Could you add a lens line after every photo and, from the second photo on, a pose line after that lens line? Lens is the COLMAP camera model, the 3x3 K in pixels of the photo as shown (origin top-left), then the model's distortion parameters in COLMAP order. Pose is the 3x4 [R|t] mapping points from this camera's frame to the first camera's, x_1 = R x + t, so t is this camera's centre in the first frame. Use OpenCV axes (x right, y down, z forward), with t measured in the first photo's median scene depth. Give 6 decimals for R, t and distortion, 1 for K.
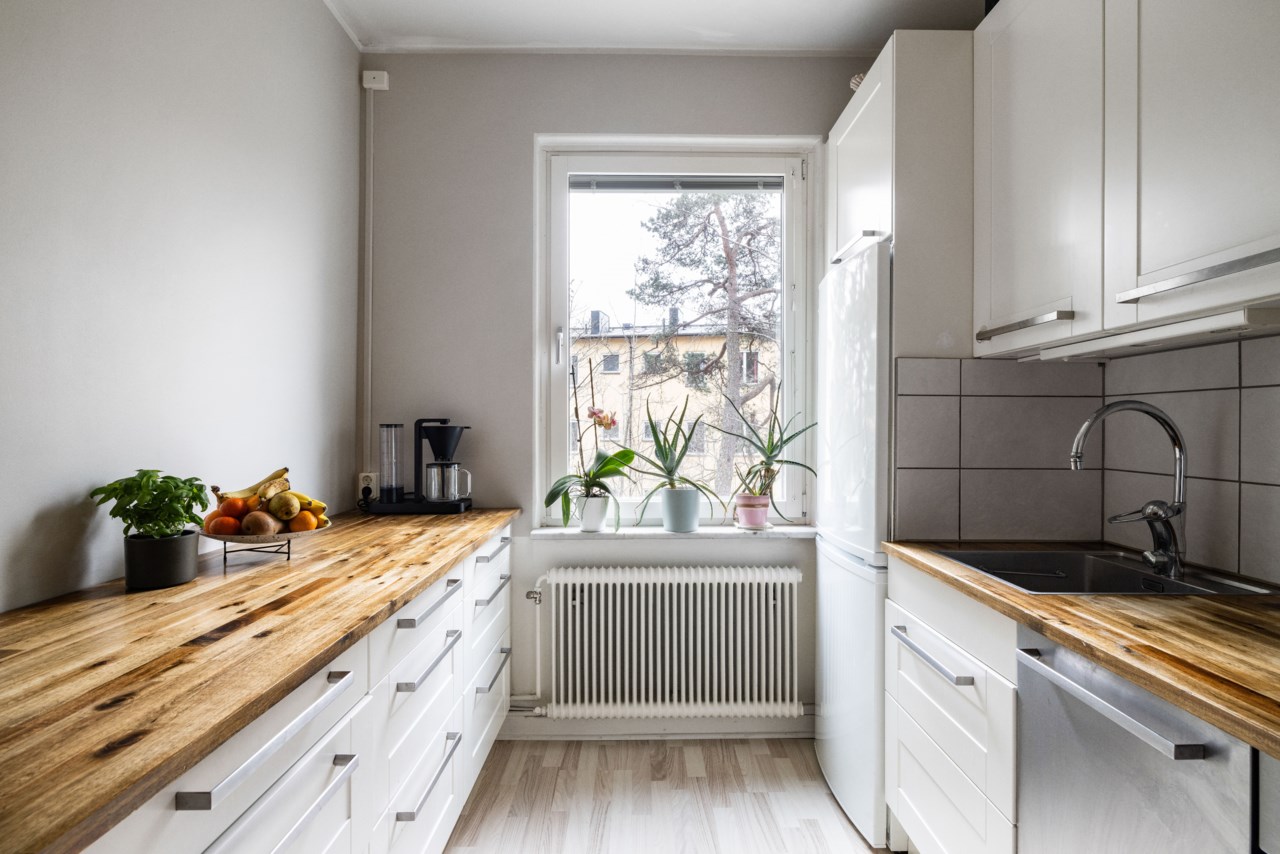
lens RADIAL K [[636.5, 0, 636.5], [0, 636.5, 422.8], [0, 0, 1]] dist [-0.005003, 0.001021]
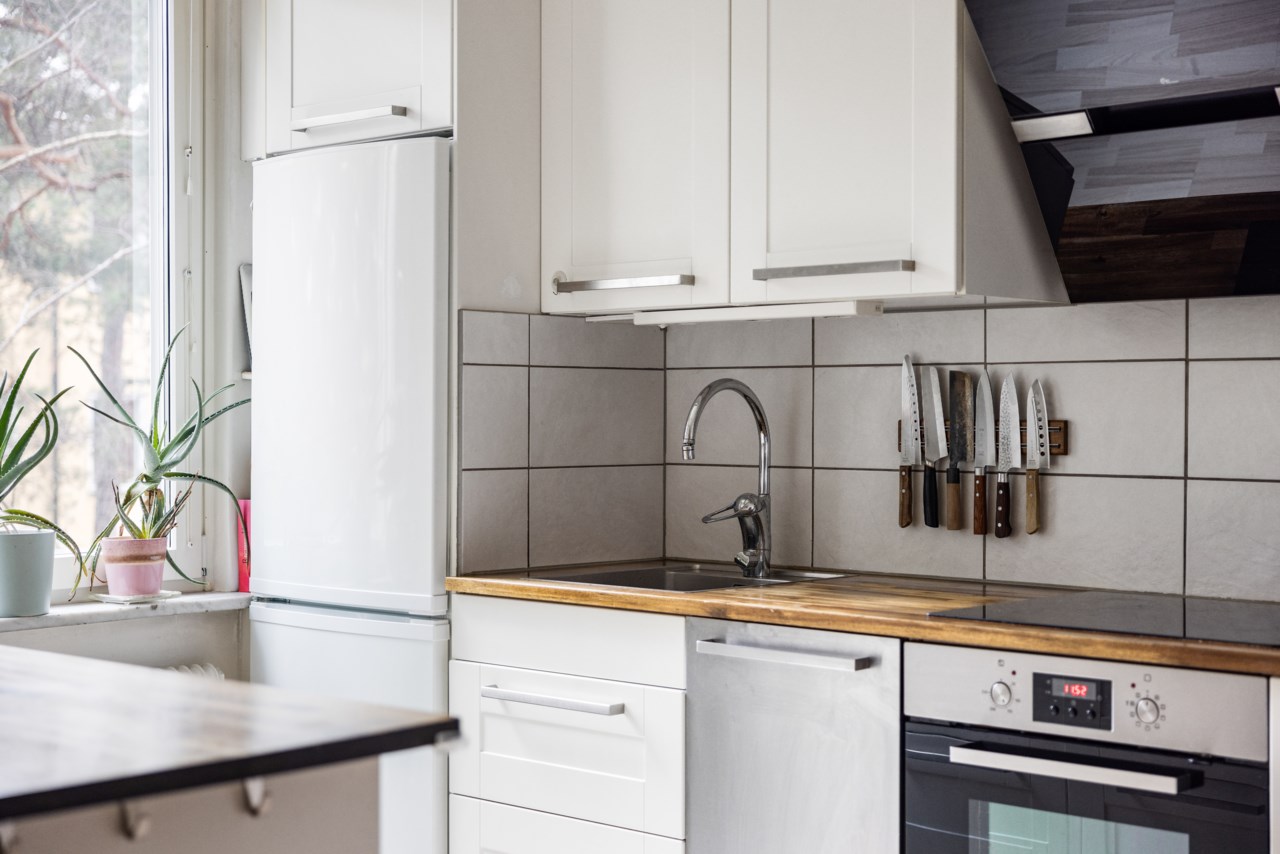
lens RADIAL K [[1949.0, 0, 641.2], [0, 1949.0, 426.1], [0, 0, 1]] dist [0.005573, 0.000000]
pose [[0.688043, -0.009836, 0.725603, -1.190185], [-0.001153, 0.999892, 0.014648, -0.009120], [-0.725669, -0.010915, 0.687958, -0.716948]]
